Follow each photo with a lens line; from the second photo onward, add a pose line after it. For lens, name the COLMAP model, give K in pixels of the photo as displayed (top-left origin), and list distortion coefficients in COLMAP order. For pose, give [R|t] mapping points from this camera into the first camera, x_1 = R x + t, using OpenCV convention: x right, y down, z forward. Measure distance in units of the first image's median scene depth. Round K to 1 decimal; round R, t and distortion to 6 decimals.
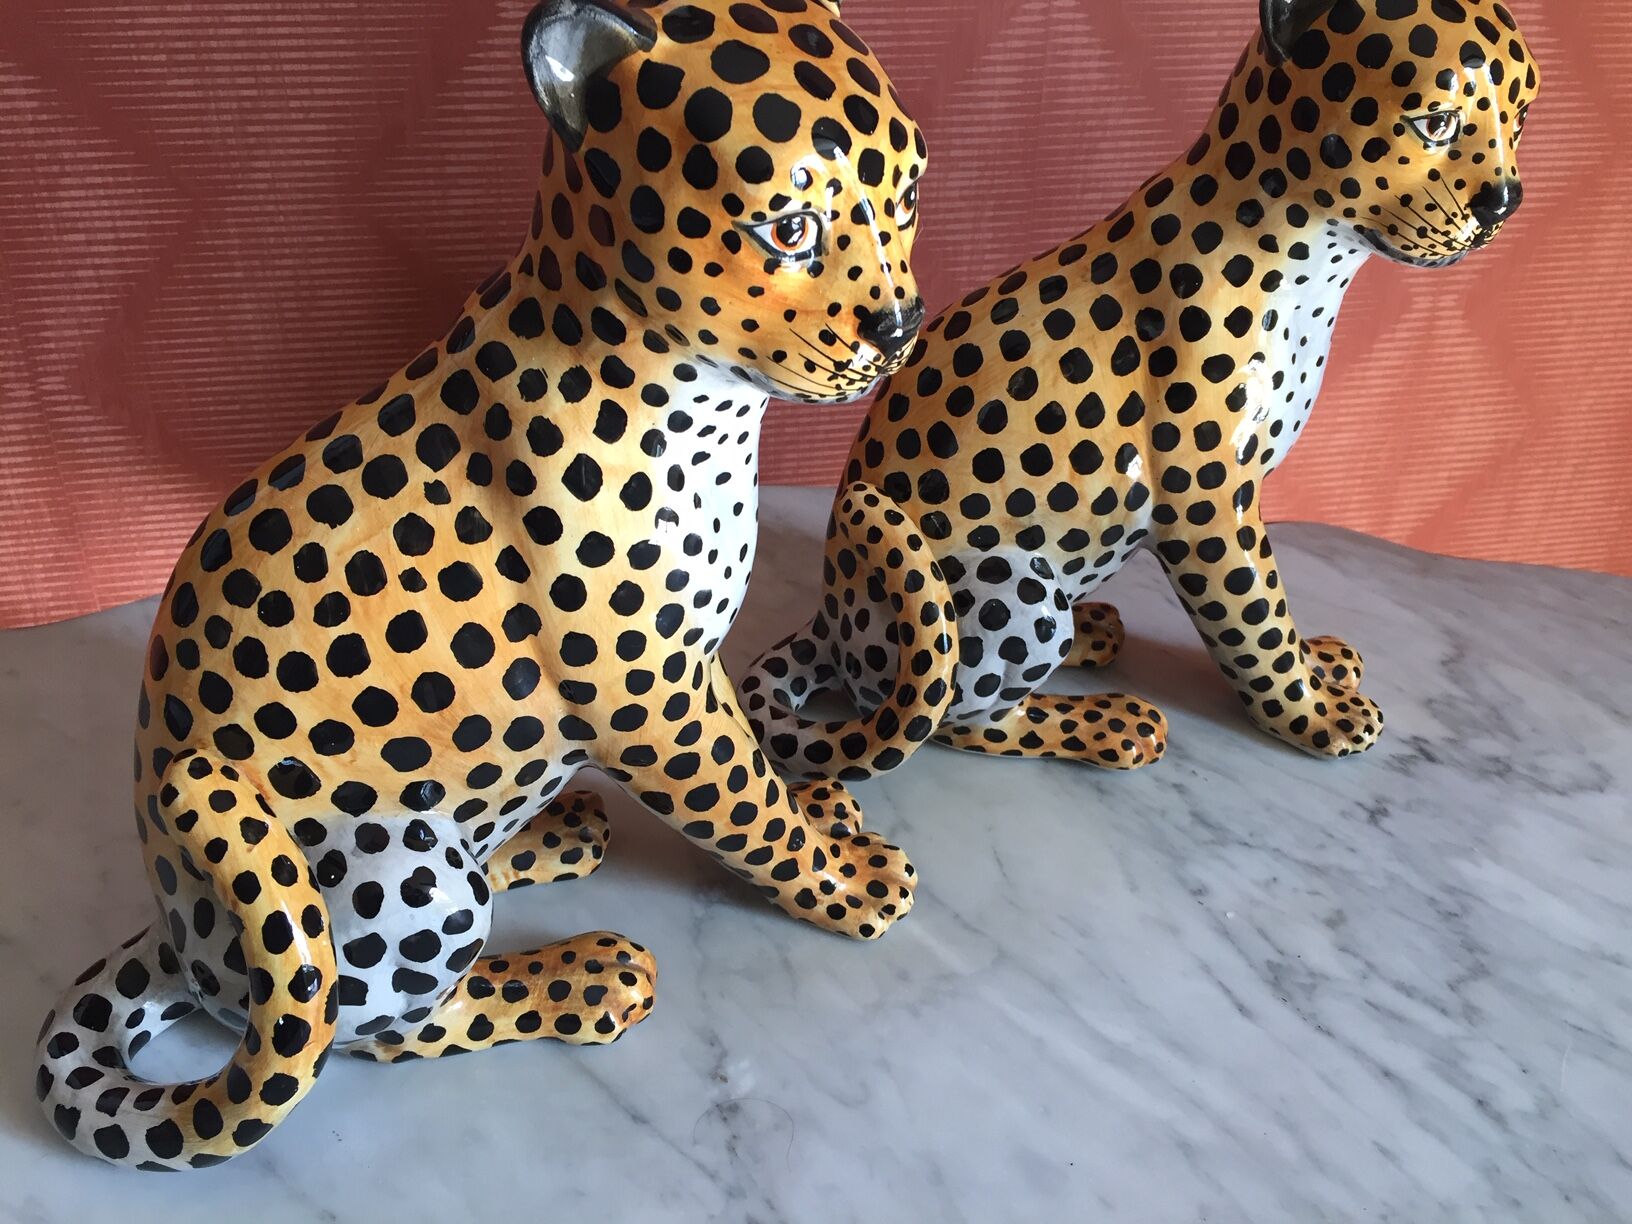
lens RADIAL K [[1385.0, 0, 797.6], [0, 1385.0, 610.2], [0, 0, 1]] dist [0.083950, -0.108781]
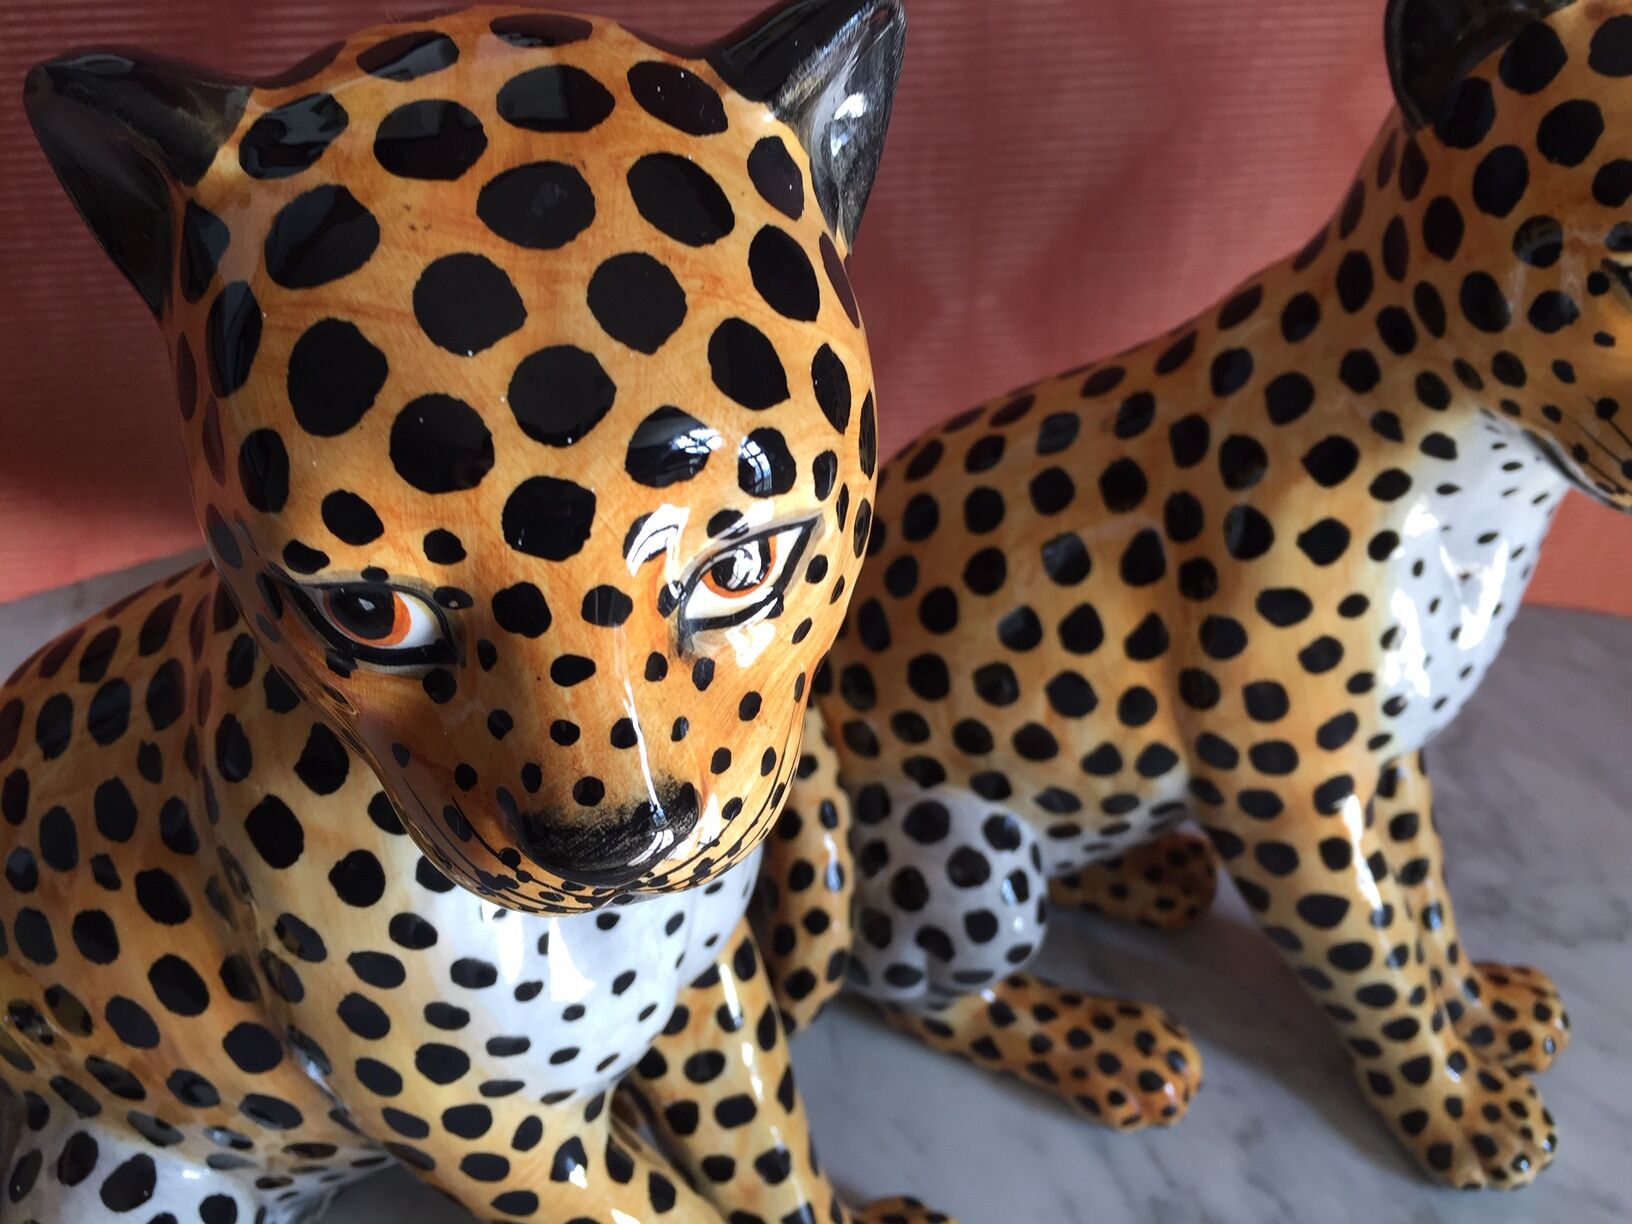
lens RADIAL K [[1413.1, 0, 792.7], [0, 1413.1, 606.1], [0, 0, 1]] dist [0.080457, -0.134063]
pose [[0.942384, 0.170986, -0.287536, 0.271495], [-0.151823, 0.984496, 0.087846, -0.191412], [0.298099, -0.039130, 0.953733, 0.335179]]
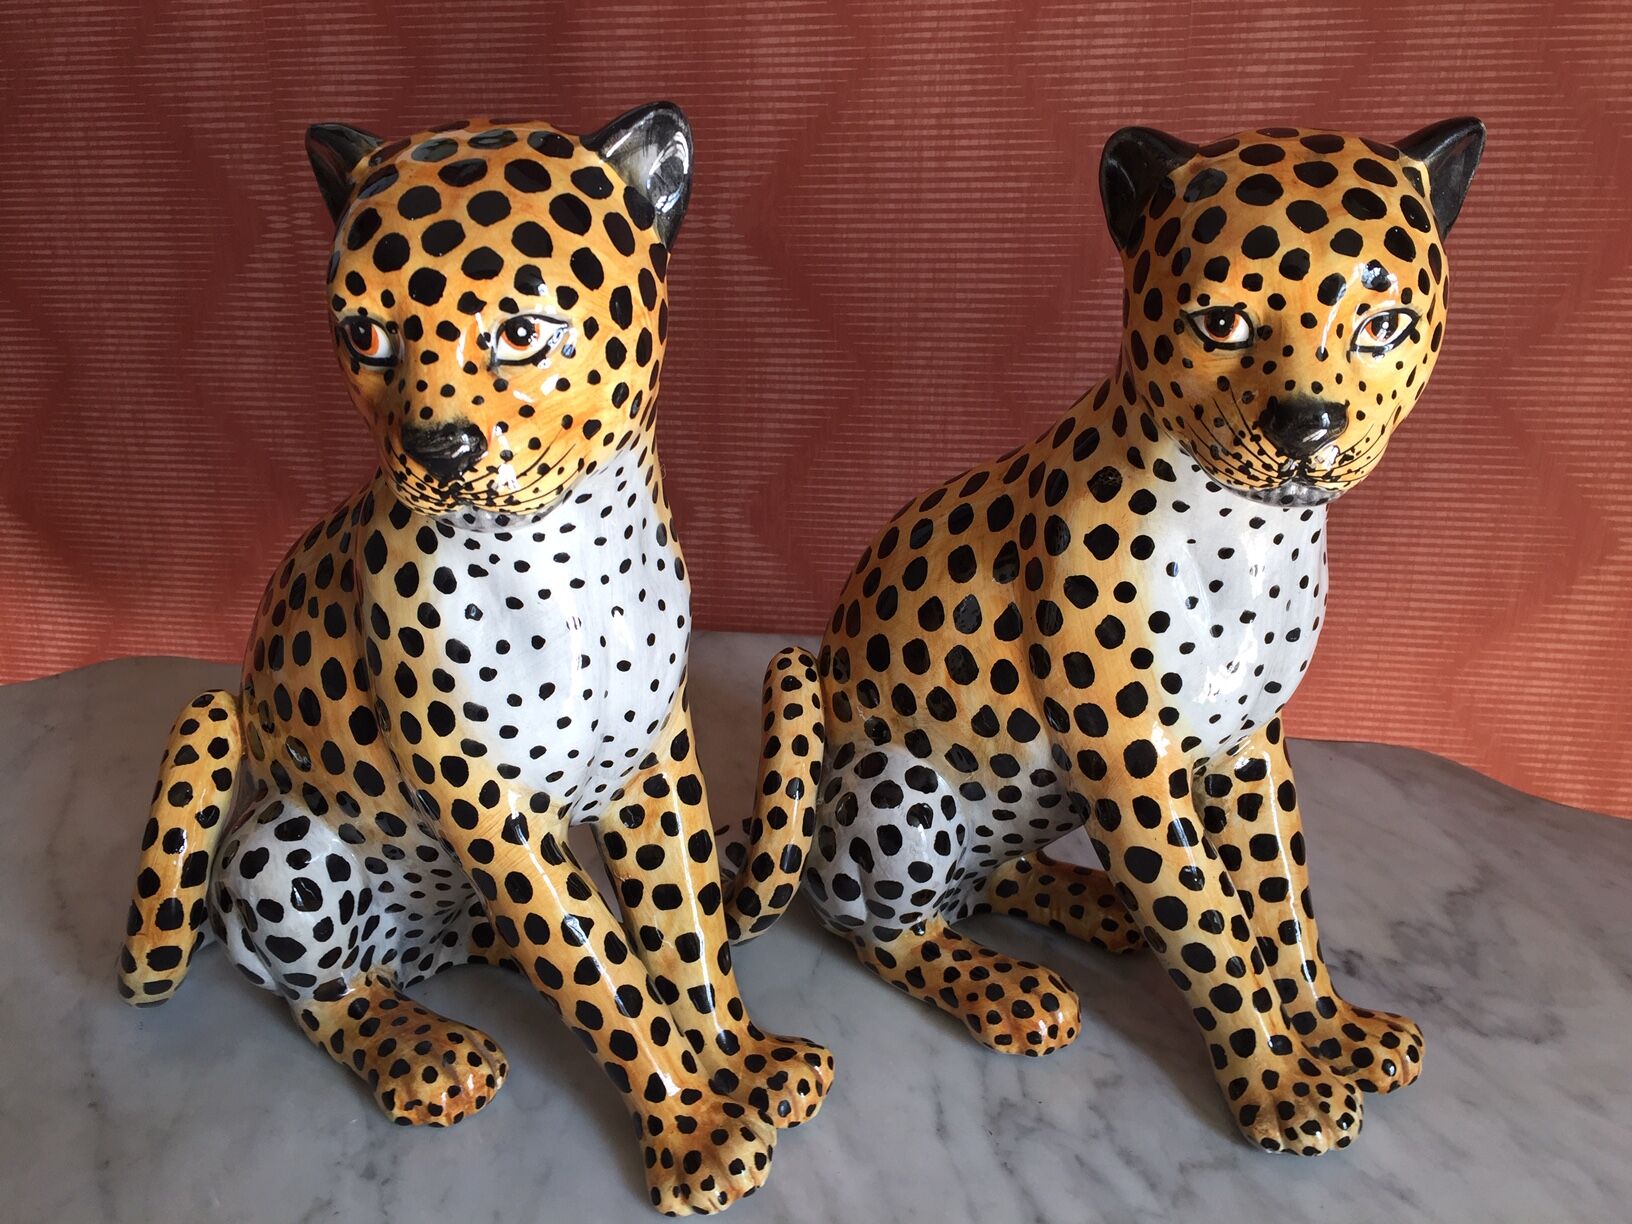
lens RADIAL K [[1383.0, 0, 795.4], [0, 1383.0, 612.1], [0, 0, 1]] dist [0.077735, -0.085620]
pose [[0.771489, 0.189972, -0.607220, 0.674231], [-0.296386, 0.951813, -0.078787, -0.039889], [0.562992, 0.240754, 0.790618, 0.218555]]
